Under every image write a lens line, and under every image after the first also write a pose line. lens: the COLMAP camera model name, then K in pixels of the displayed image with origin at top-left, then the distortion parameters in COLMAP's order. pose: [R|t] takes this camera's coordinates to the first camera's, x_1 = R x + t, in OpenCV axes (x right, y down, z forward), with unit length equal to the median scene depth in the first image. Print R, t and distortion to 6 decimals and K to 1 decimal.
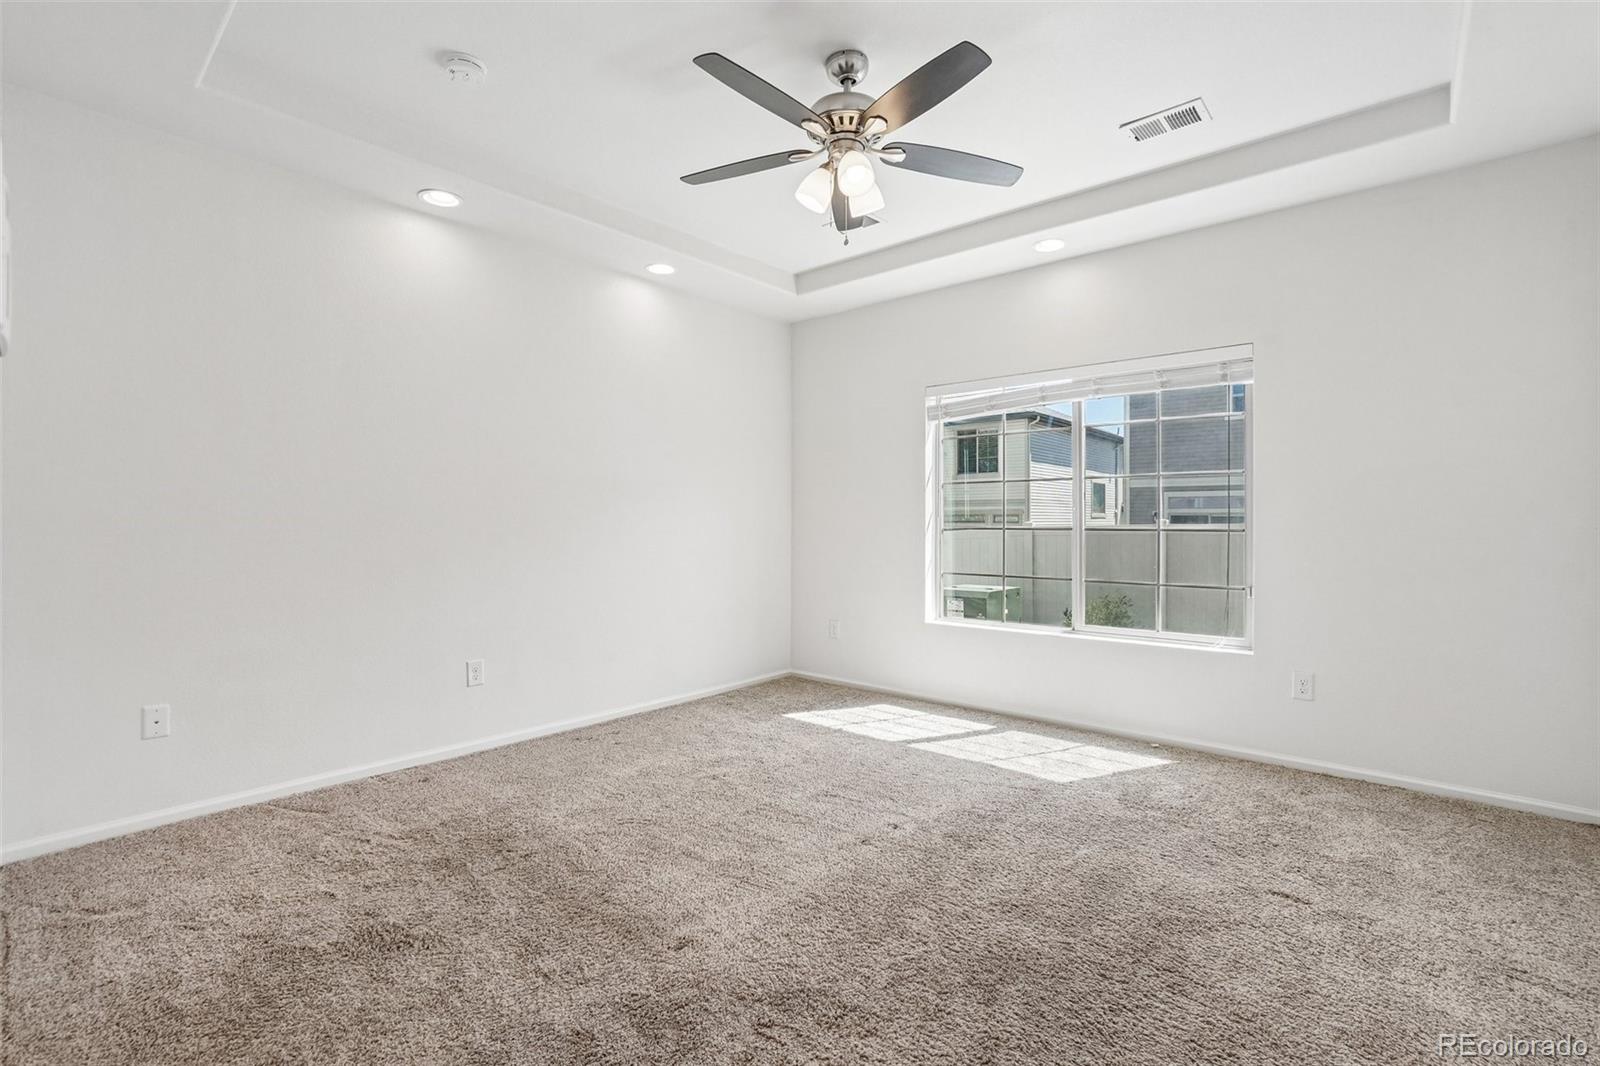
lens RADIAL K [[743.7, 0, 793.2], [0, 743.7, 516.7], [0, 0, 1]] dist [-0.065110, 0.027002]
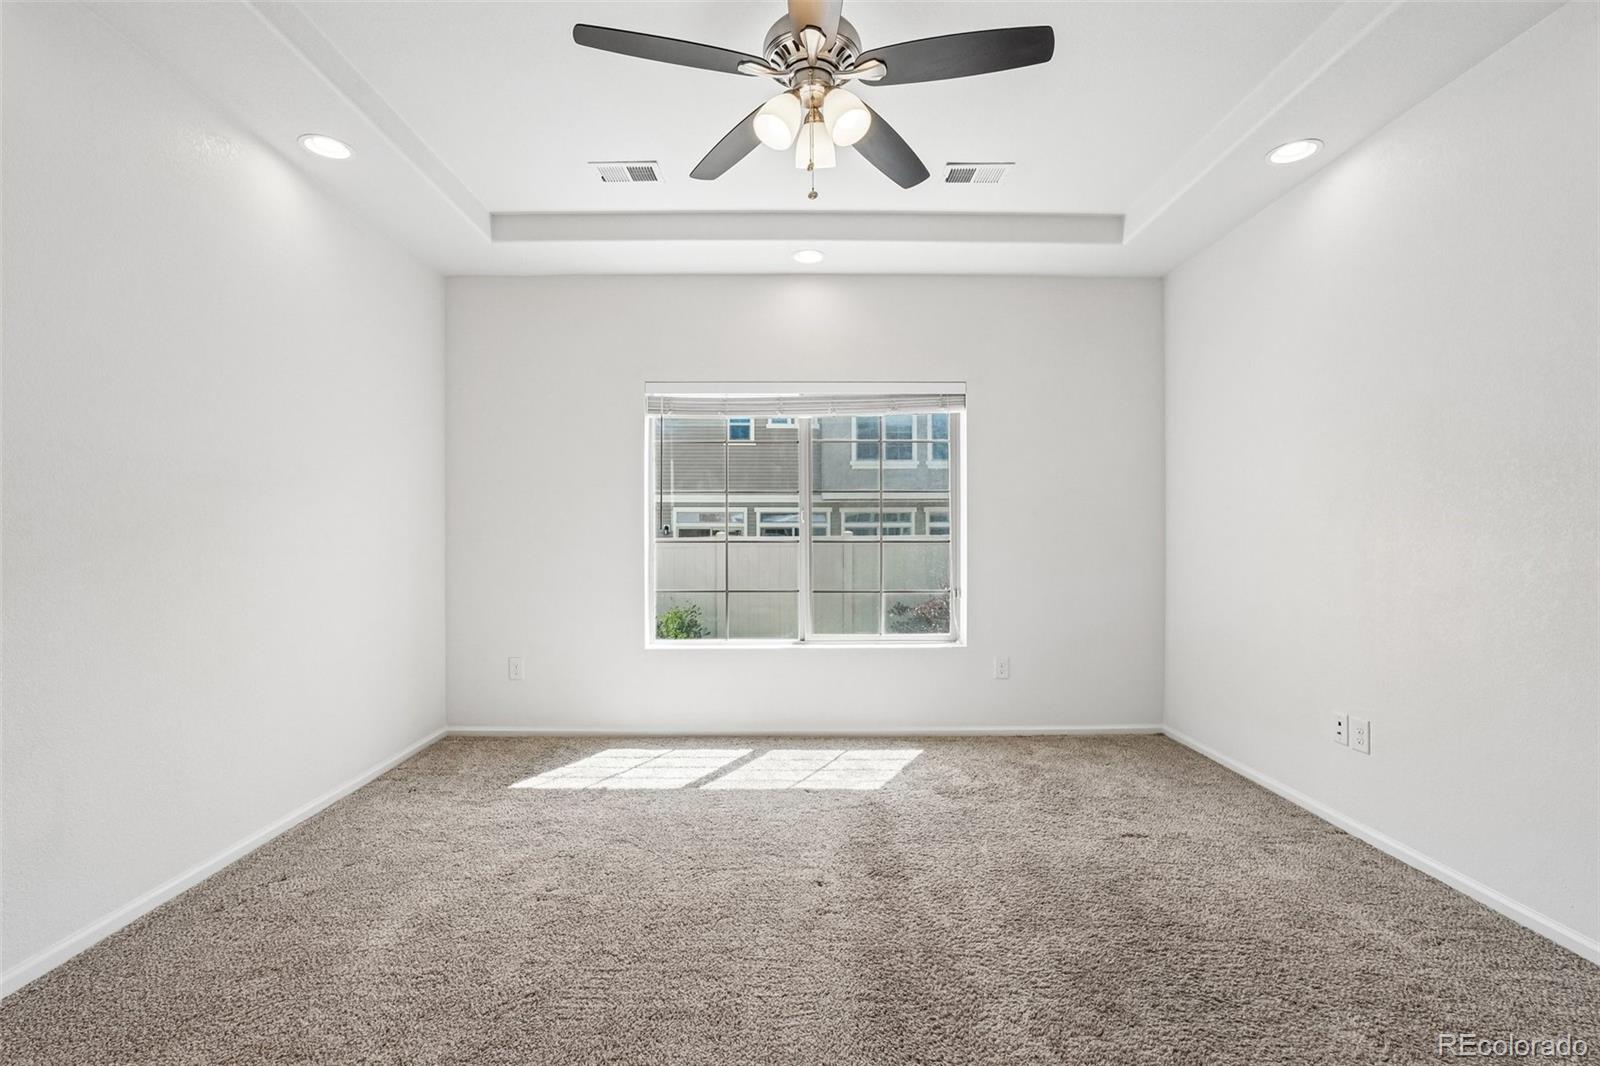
lens RADIAL K [[729.7, 0, 800.0], [0, 729.7, 533.0], [0, 0, 1]] dist [-0.060675, 0.024798]
pose [[0.733248, 0.003229, 0.679953, -0.344446], [-0.002880, 0.999995, -0.001642, 0.008168], [-0.679955, -0.000754, 0.733254, 0.297859]]
